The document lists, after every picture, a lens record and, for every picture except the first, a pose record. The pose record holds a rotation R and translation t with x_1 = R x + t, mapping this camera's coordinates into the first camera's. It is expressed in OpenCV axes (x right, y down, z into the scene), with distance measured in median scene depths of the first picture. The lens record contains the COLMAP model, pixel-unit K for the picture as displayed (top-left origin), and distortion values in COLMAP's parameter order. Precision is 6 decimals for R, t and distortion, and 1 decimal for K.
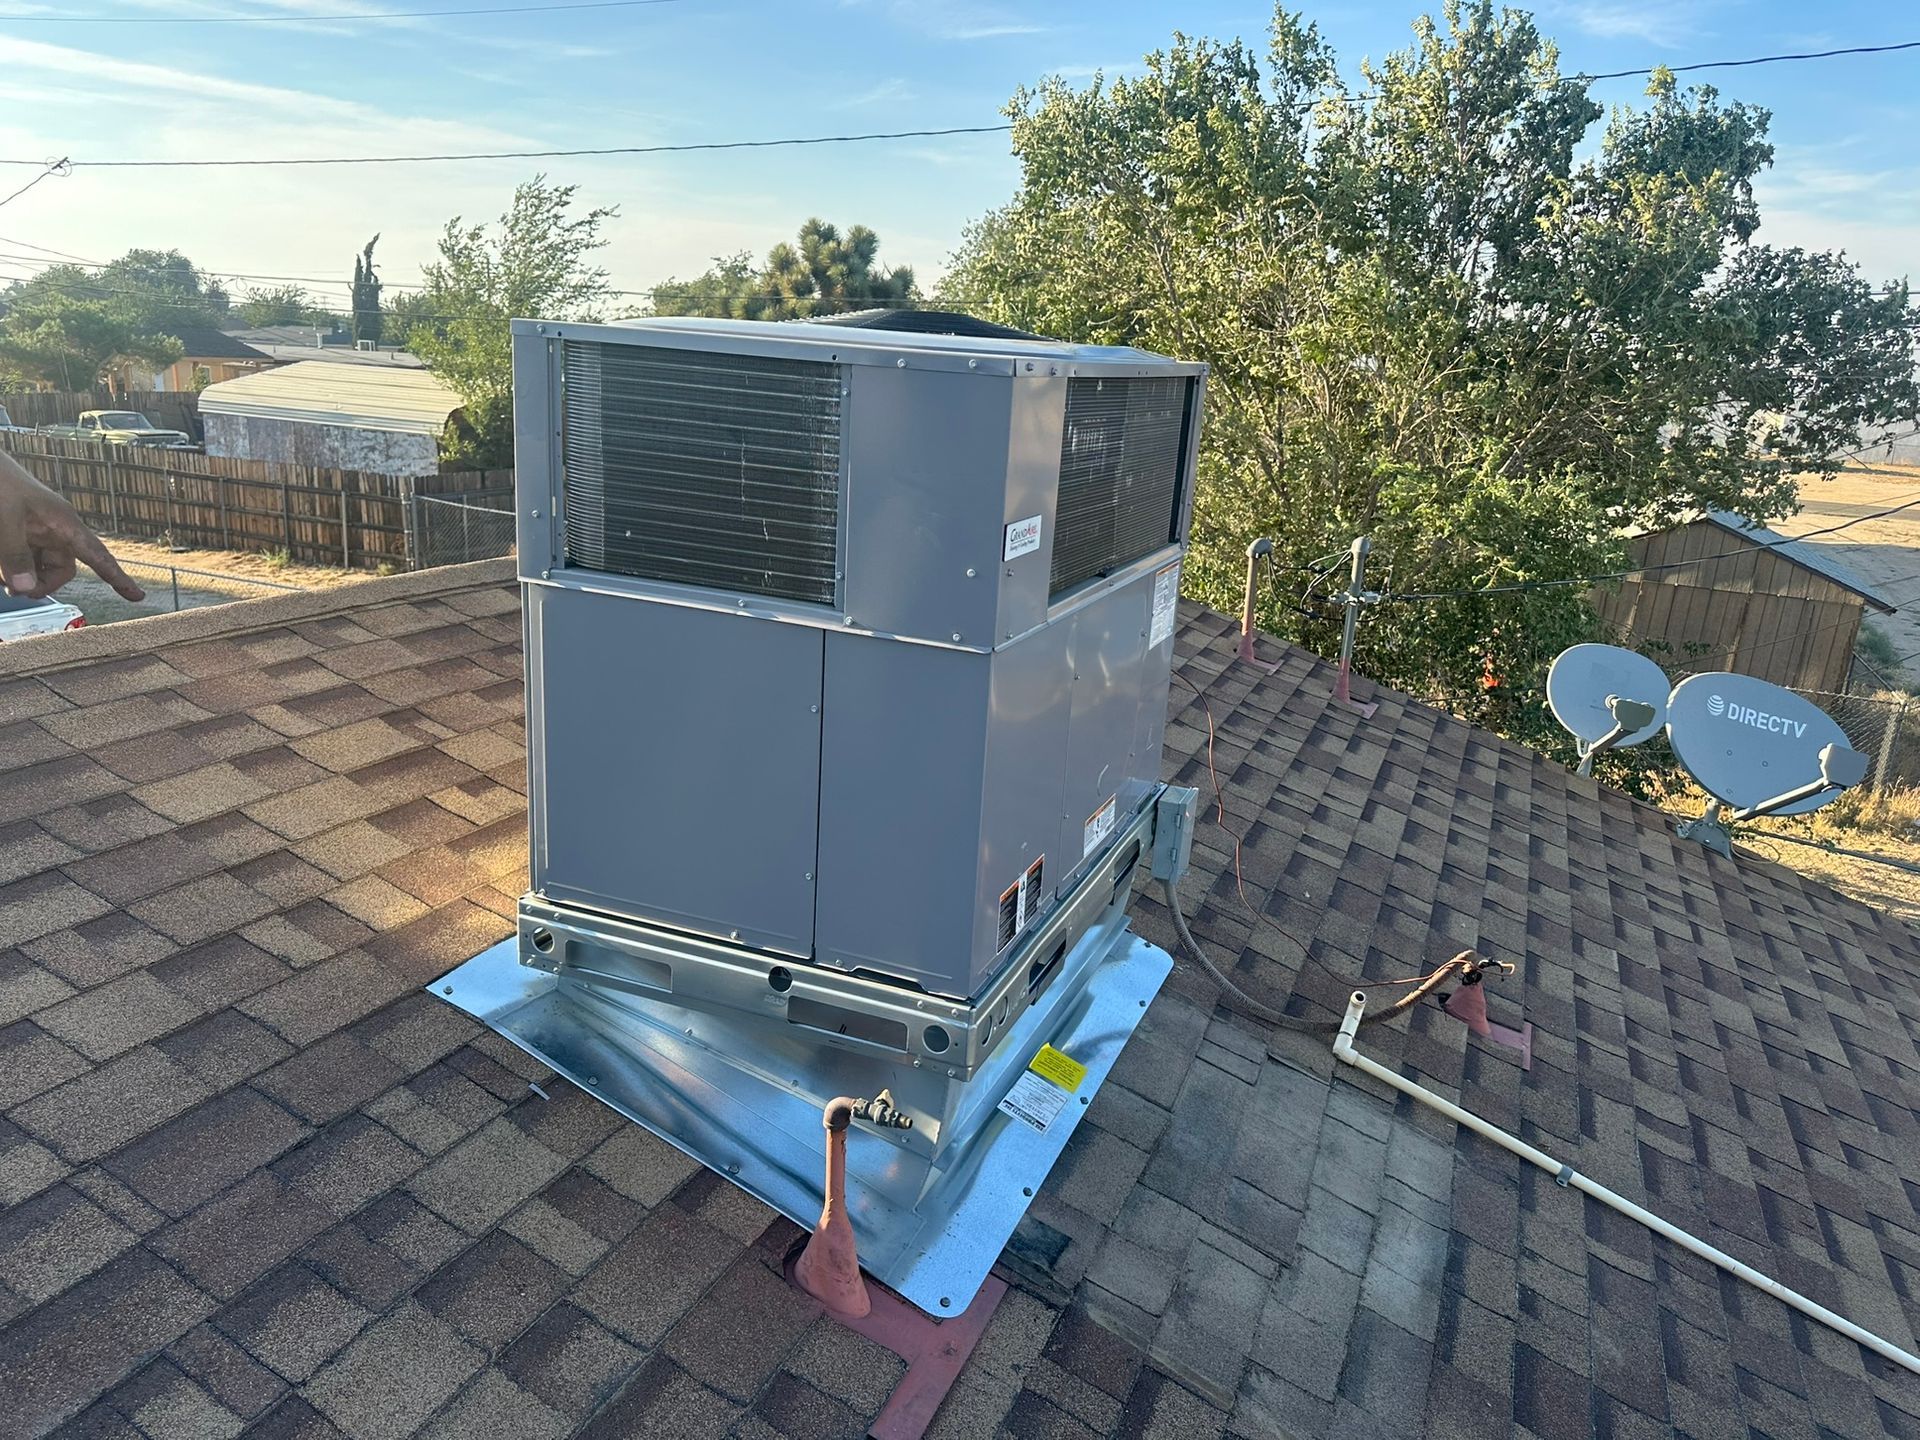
lens RADIAL K [[1356.2, 0, 979.3], [0, 1356.2, 724.3], [0, 0, 1]] dist [0.019395, -0.021162]
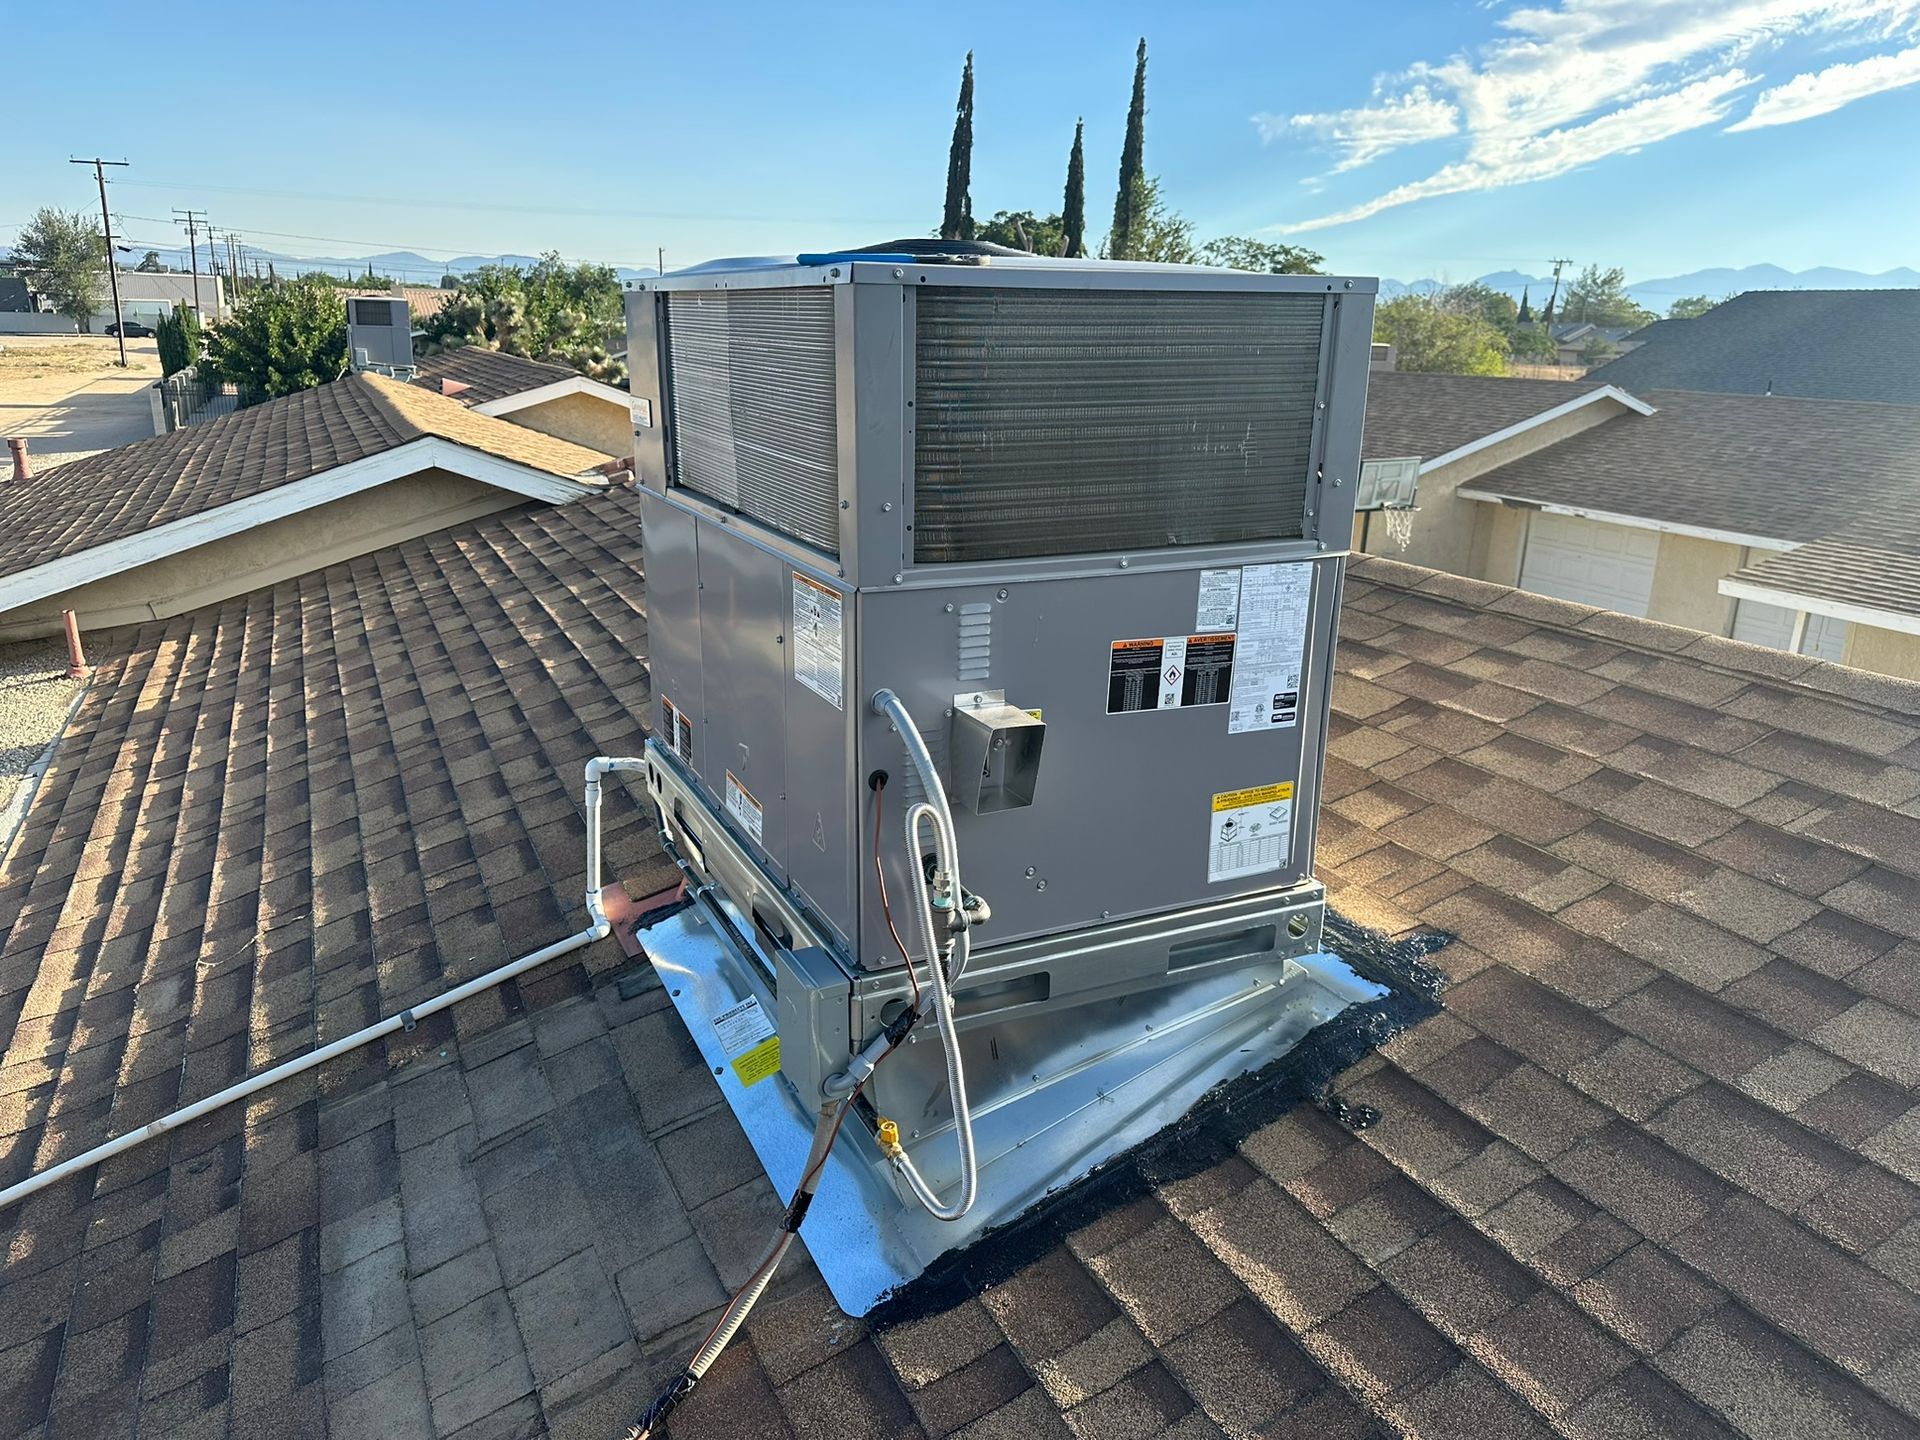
lens RADIAL K [[1356.2, 0, 923.6], [0, 1356.2, 742.3], [0, 0, 1]] dist [0.019395, -0.021162]
pose [[-0.692952, 0.144143, -0.706428, 0.605697], [-0.253529, 0.868518, 0.425910, -0.356327], [0.674937, 0.474236, -0.565297, 1.502186]]
